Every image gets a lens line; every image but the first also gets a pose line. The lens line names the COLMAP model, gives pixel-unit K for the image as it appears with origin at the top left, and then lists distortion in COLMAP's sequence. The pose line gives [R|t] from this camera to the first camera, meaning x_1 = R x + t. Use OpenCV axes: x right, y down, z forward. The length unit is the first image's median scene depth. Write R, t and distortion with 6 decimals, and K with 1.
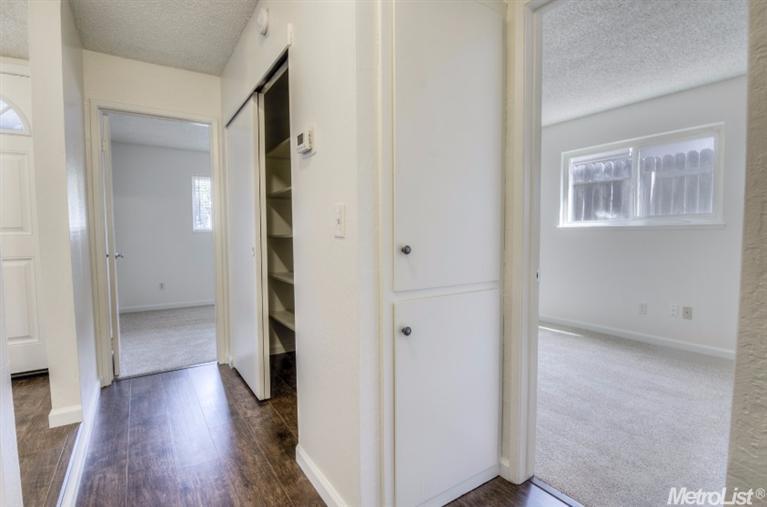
lens RADIAL K [[368.0, 0, 383.5], [0, 368.0, 253.5], [0, 0, 1]] dist [-0.013369, -0.001593]
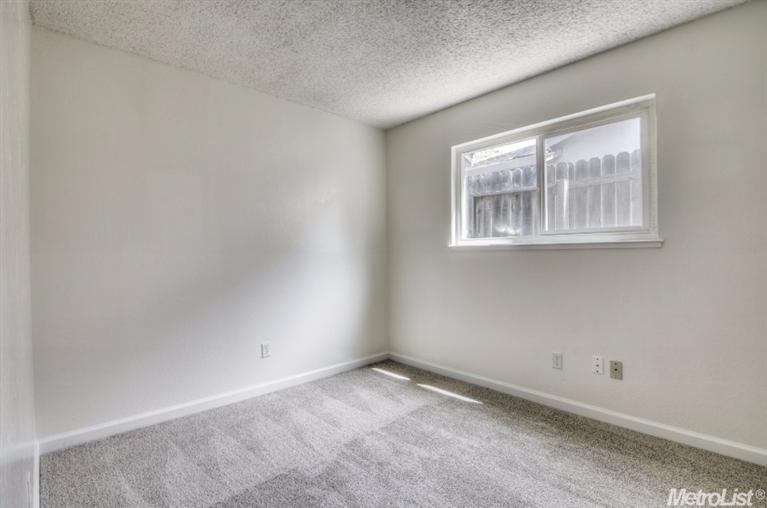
lens RADIAL K [[368.0, 0, 383.5], [0, 368.0, 254.0], [0, 0, 1]] dist [-0.013369, -0.001593]
pose [[0.986651, -0.003598, 0.162812, 0.208787], [0.011974, 0.998653, -0.050493, -0.018901], [-0.162411, 0.051768, 0.985364, 0.274480]]
